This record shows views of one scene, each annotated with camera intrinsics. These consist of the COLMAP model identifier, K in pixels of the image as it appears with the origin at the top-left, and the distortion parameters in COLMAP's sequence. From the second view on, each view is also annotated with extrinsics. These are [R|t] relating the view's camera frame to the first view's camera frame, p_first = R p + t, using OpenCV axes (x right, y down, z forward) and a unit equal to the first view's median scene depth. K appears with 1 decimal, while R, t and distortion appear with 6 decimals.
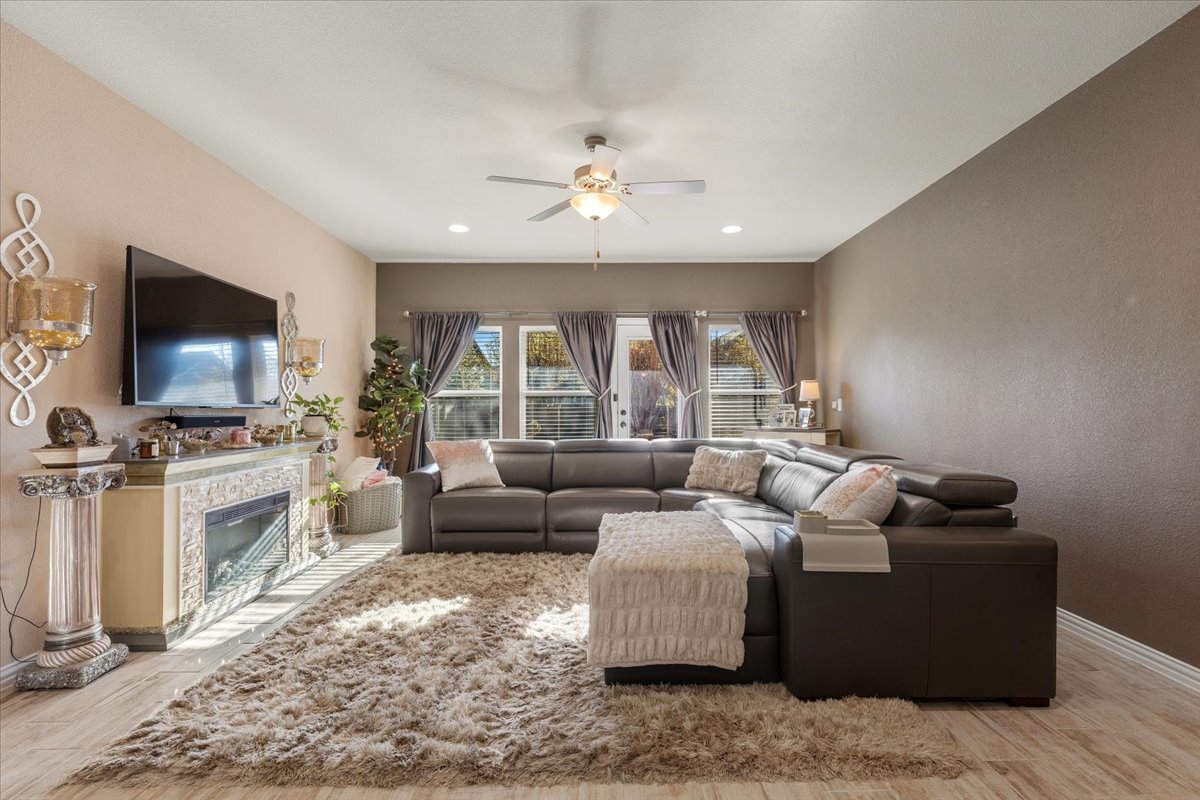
lens RADIAL K [[574.7, 0, 605.4], [0, 574.7, 396.3], [0, 0, 1]] dist [0.001546, 0.000111]
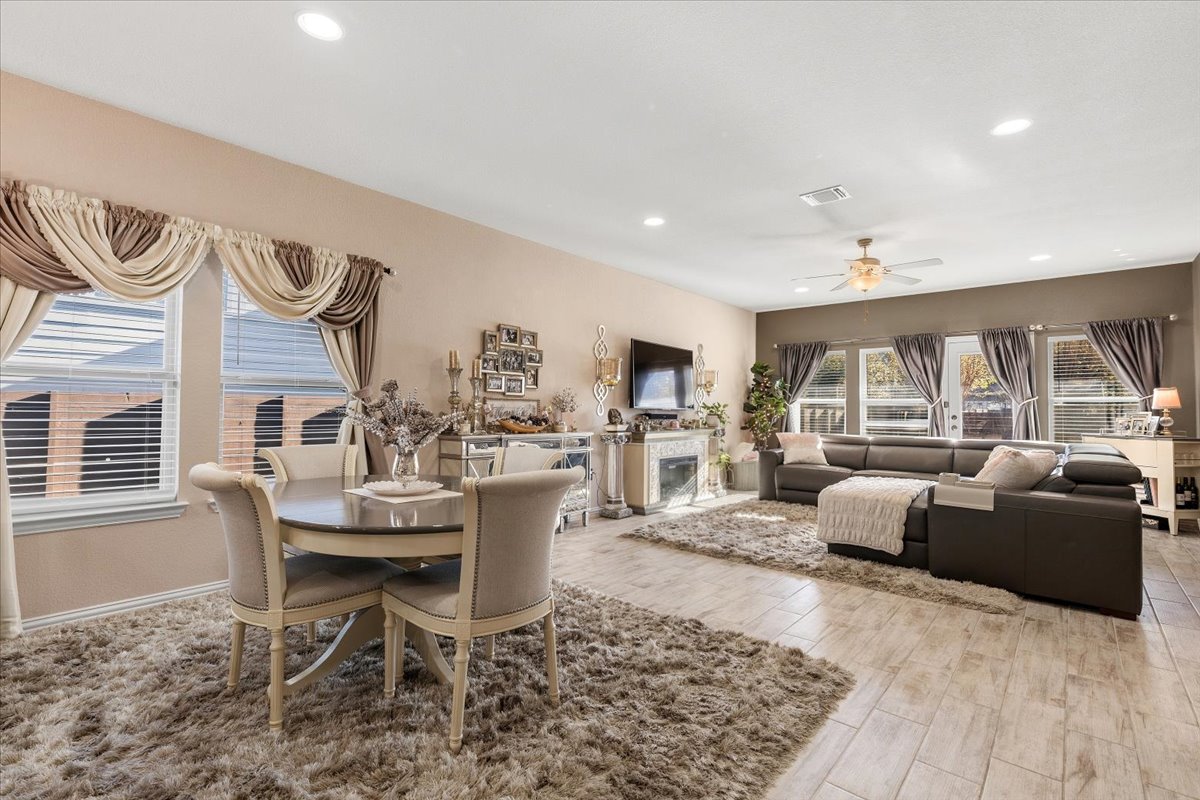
lens RADIAL K [[545.5, 0, 600.0], [0, 545.5, 400.0], [0, 0, 1]] dist [0.000956, 0.000063]
pose [[0.749055, -0.002088, -0.662504, 0.335767], [0.000400, 0.999996, -0.002698, -0.006818], [0.662508, 0.001756, 0.749053, -0.463040]]
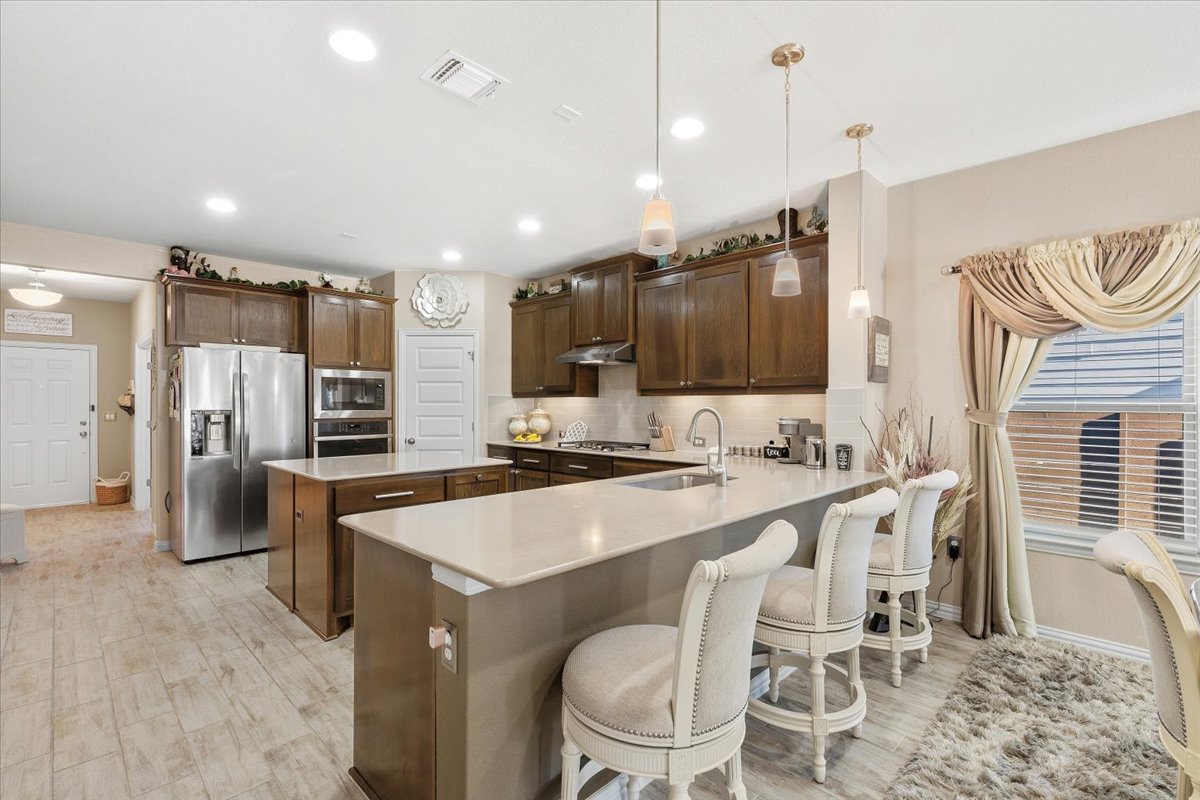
lens RADIAL K [[534.3, 0, 602.3], [0, 534.3, 405.4], [0, 0, 1]] dist [0.000334, 0.000433]
pose [[-0.713954, 0.006184, -0.700165, 0.325929], [0.016776, 0.999825, -0.008276, -0.049266], [0.699991, -0.017655, -0.713933, -0.328417]]
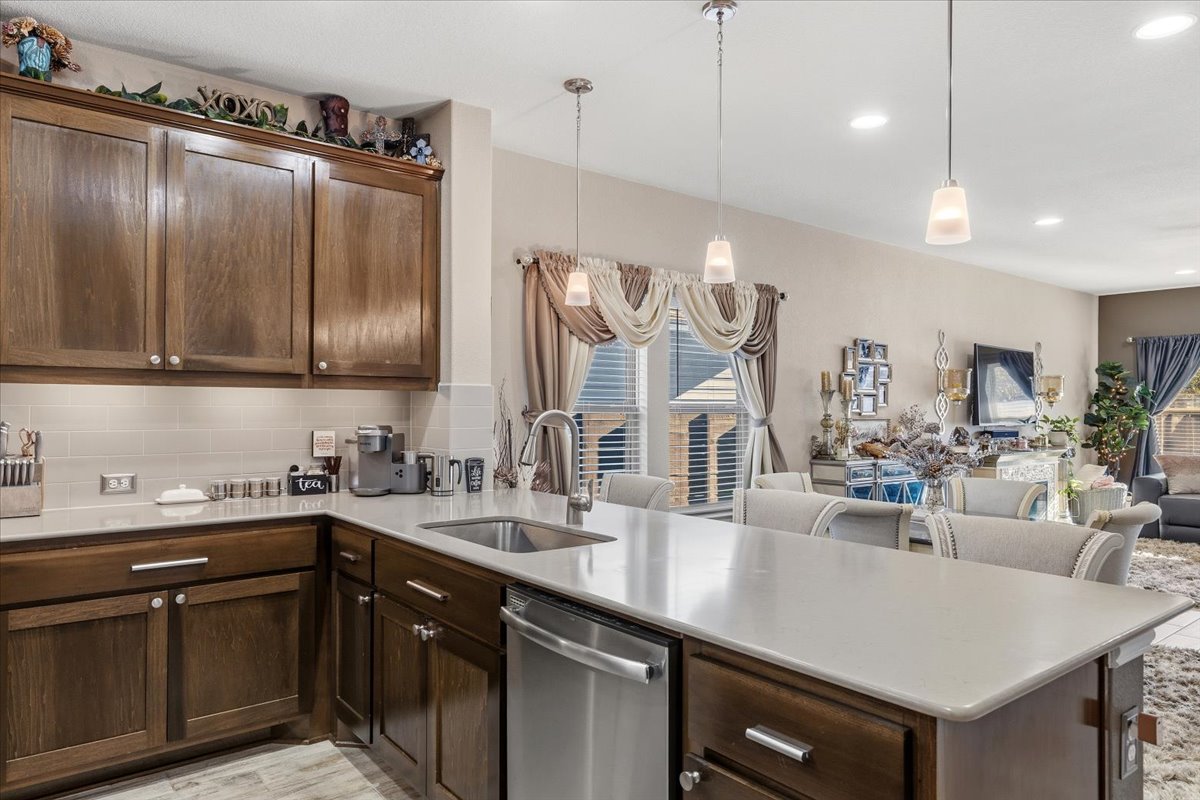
lens RADIAL K [[754.6, 0, 602.7], [0, 754.6, 403.2], [0, 0, 1]] dist [0.001122, -0.000062]
pose [[0.607927, 0.002621, -0.793988, 0.283563], [0.007644, 0.999929, 0.009153, -0.060461], [0.793956, -0.011634, 0.607864, -1.018417]]
